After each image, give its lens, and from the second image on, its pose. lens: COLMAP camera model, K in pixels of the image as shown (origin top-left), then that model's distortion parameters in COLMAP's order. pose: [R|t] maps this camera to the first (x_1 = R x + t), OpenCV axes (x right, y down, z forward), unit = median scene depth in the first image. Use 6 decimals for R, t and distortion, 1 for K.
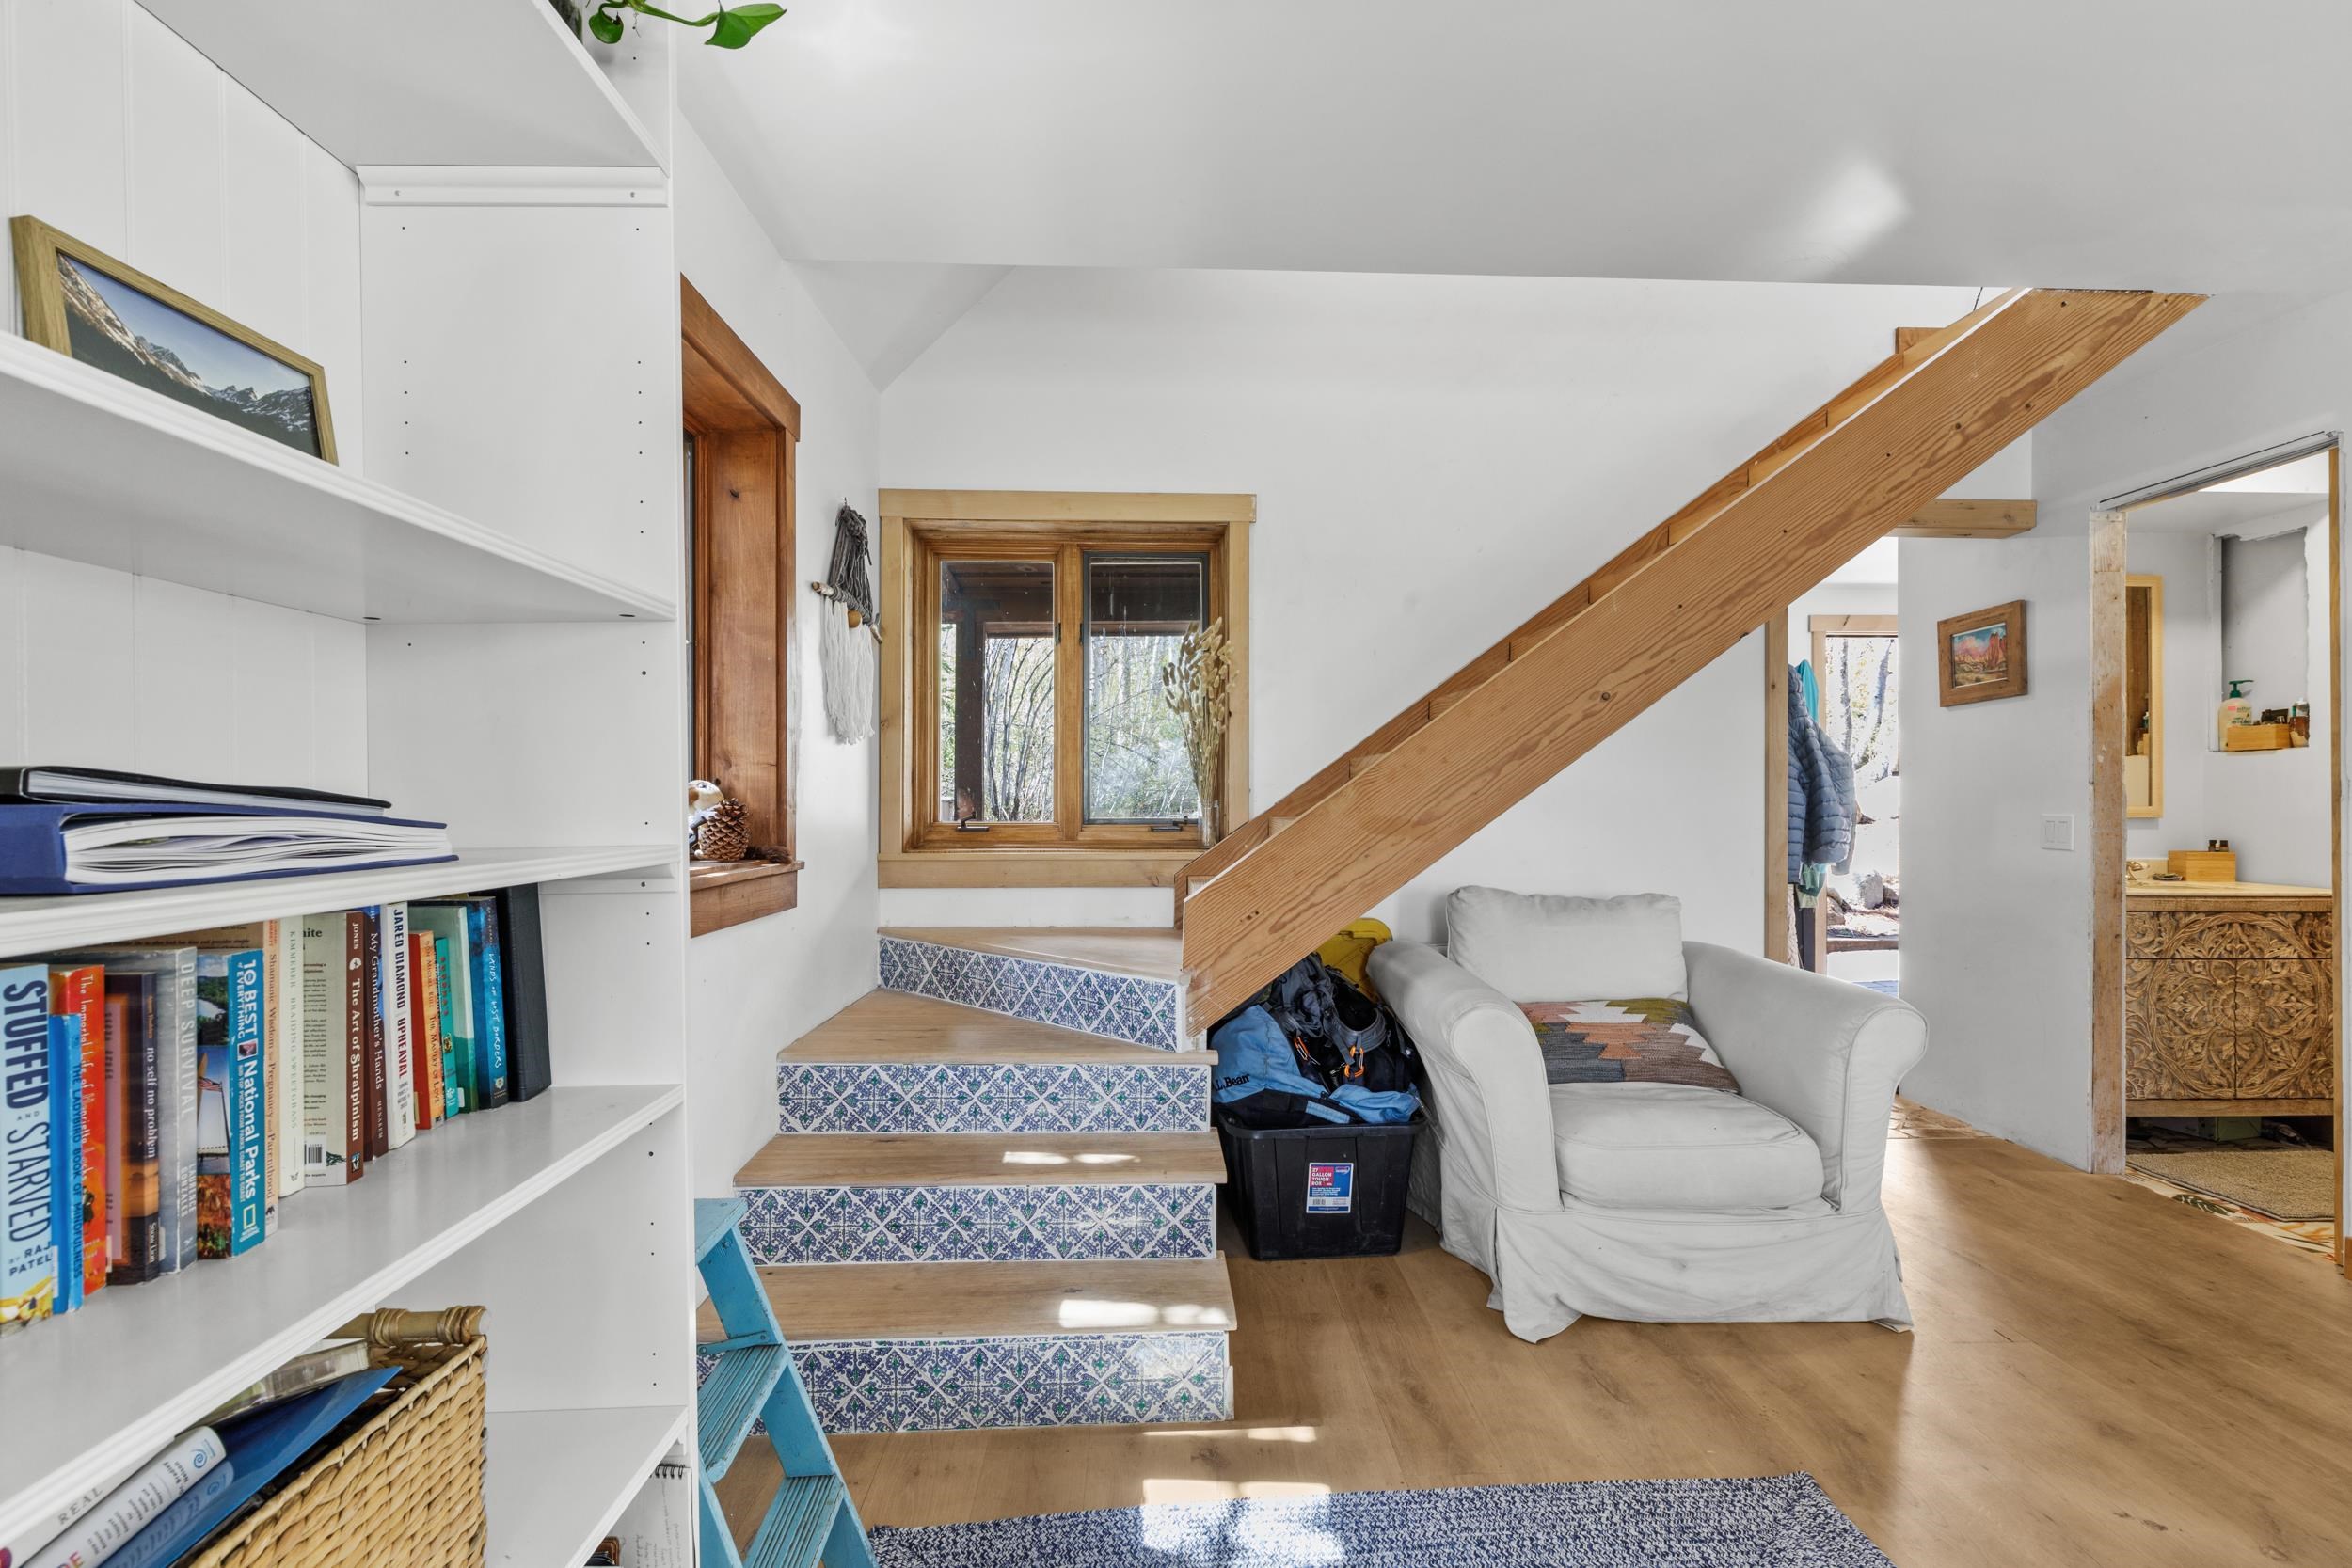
lens RADIAL K [[1061.4, 0, 1179.6], [0, 1061.4, 796.0], [0, 0, 1]] dist [0.001259, 0.000164]
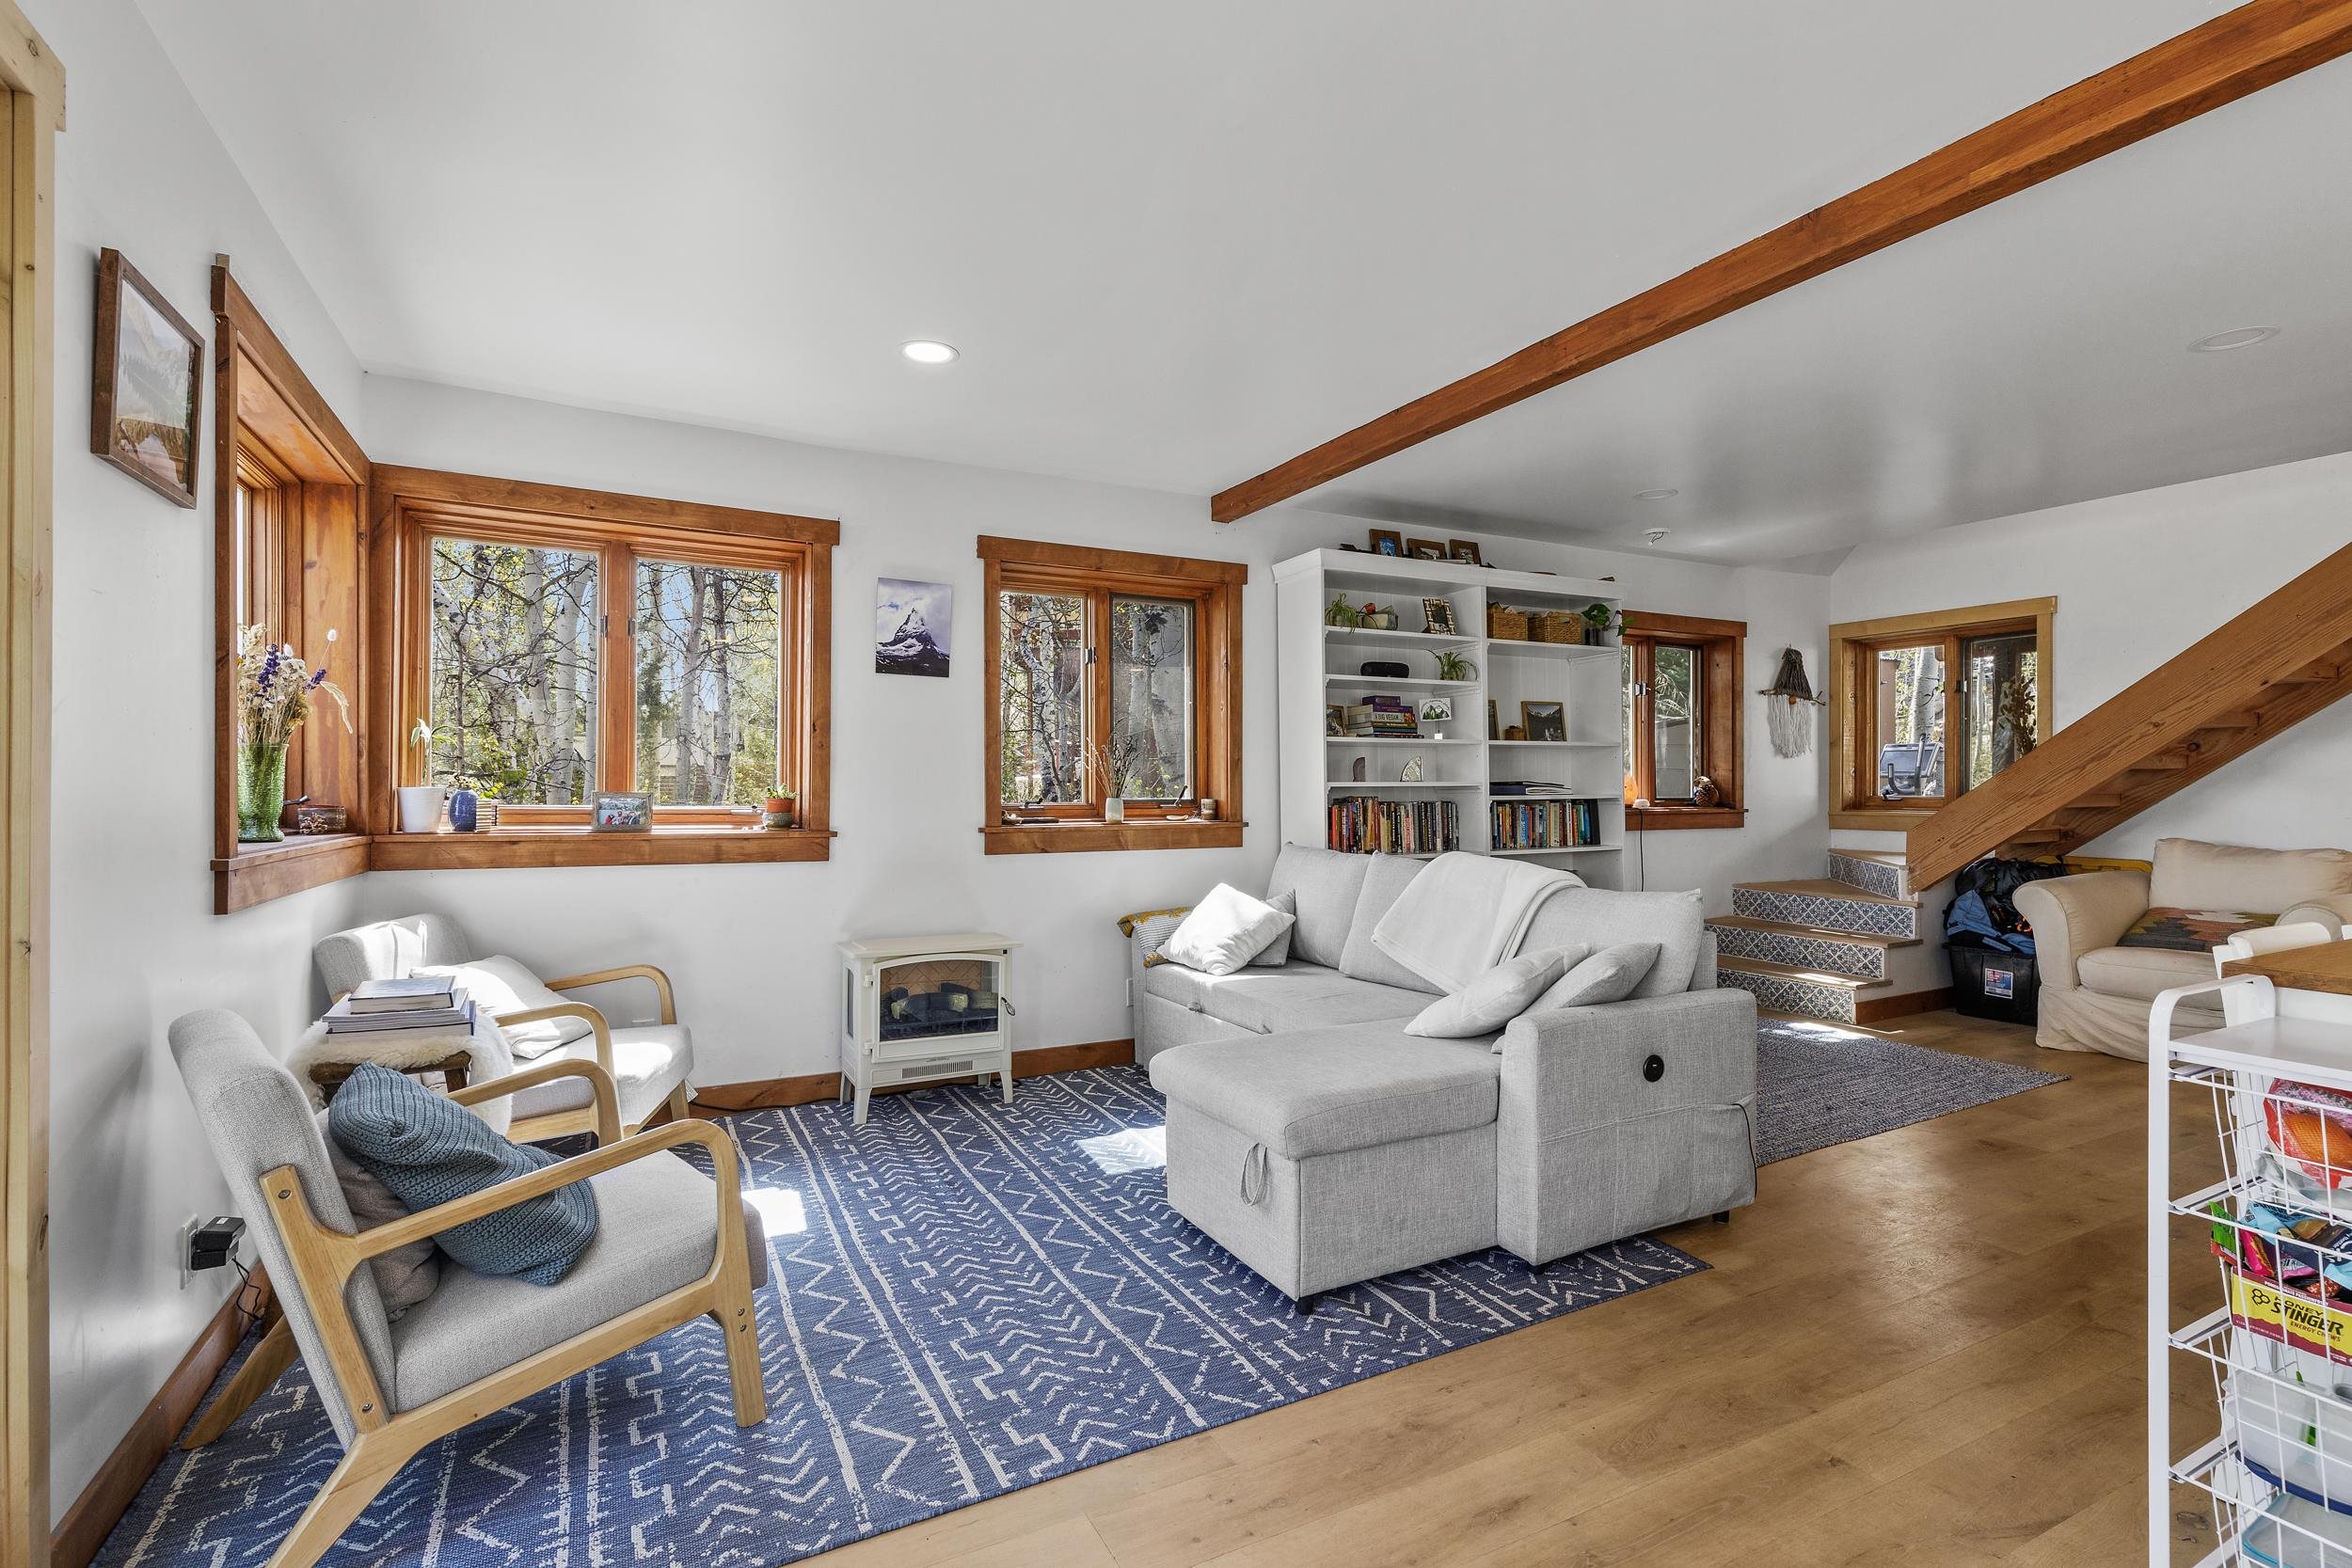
lens RADIAL K [[1086.2, 0, 1176.0], [0, 1086.2, 784.0], [0, 0, 1]] dist [-0.003422, -0.000454]
pose [[0.429064, -0.001773, -0.903273, 1.335459], [0.000599, 0.999998, -0.001678, 0.007086], [0.903274, 0.000179, 0.429064, -1.254180]]
